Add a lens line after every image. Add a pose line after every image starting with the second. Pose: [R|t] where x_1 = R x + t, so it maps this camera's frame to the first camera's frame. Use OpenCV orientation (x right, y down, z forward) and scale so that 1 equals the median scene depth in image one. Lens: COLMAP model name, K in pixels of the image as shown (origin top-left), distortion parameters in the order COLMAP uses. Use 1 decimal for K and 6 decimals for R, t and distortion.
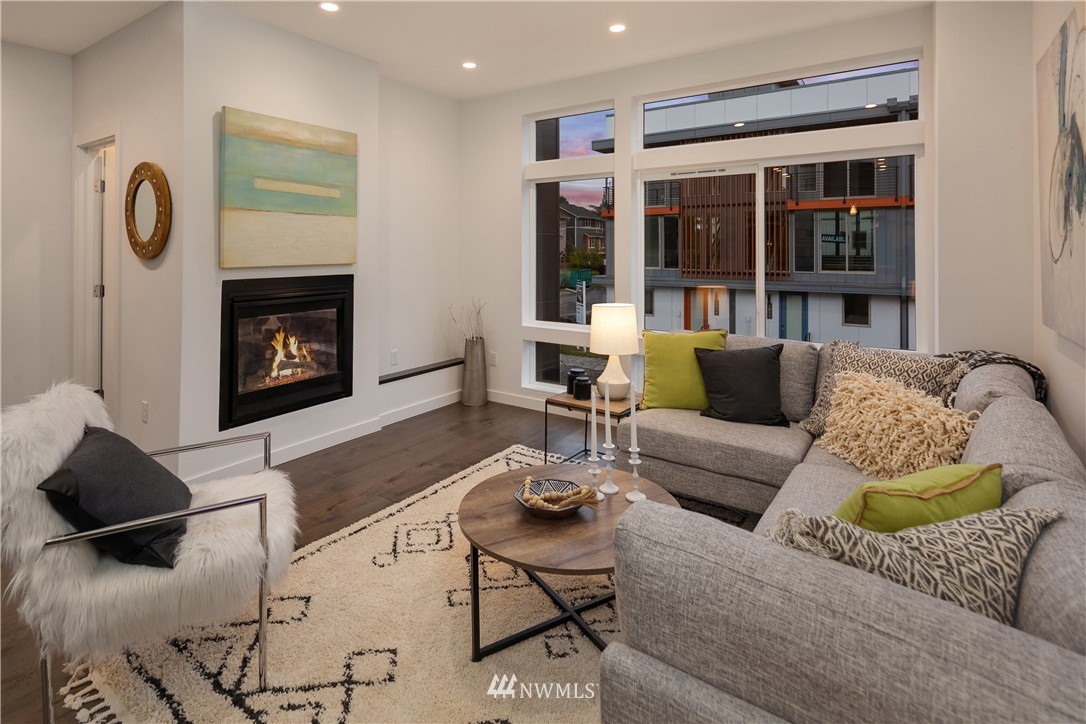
lens RADIAL K [[549.4, 0, 541.1], [0, 549.4, 319.9], [0, 0, 1]] dist [-0.001593, -0.000450]
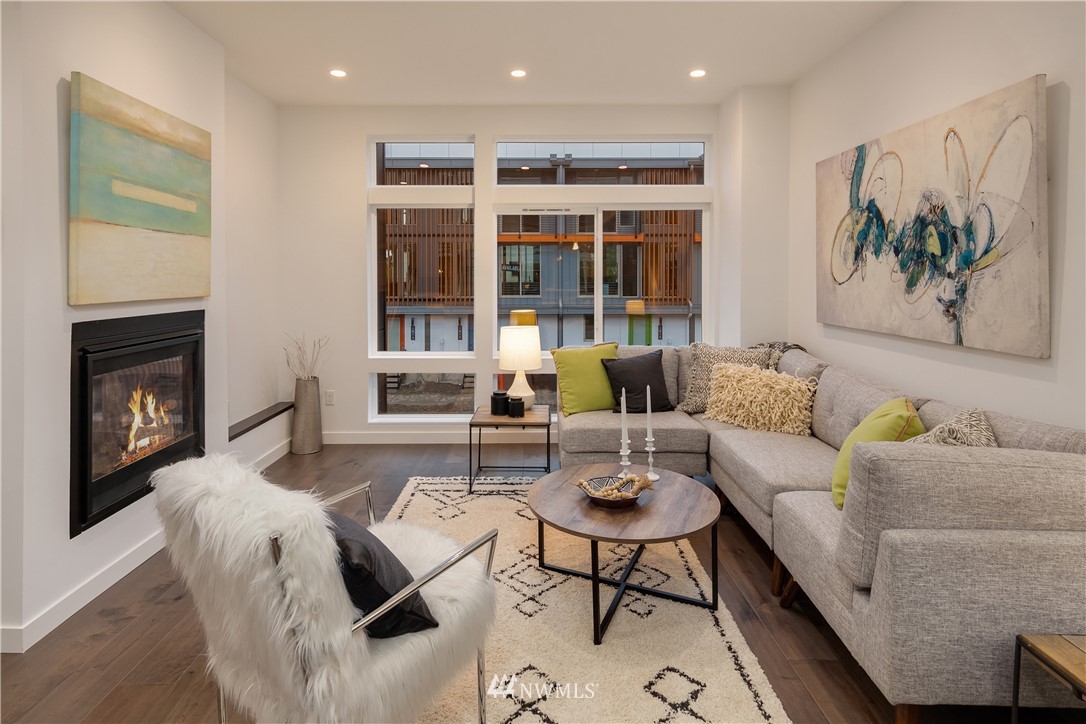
lens RADIAL K [[535.7, 0, 543.0], [0, 535.7, 362.0], [0, 0, 1]] dist [0.001186, 0.000257]
pose [[0.819670, -0.091430, 0.565493, -0.434787], [0.074969, 0.995811, 0.052339, -0.012075], [-0.567910, -0.000506, 0.823091, 0.088070]]
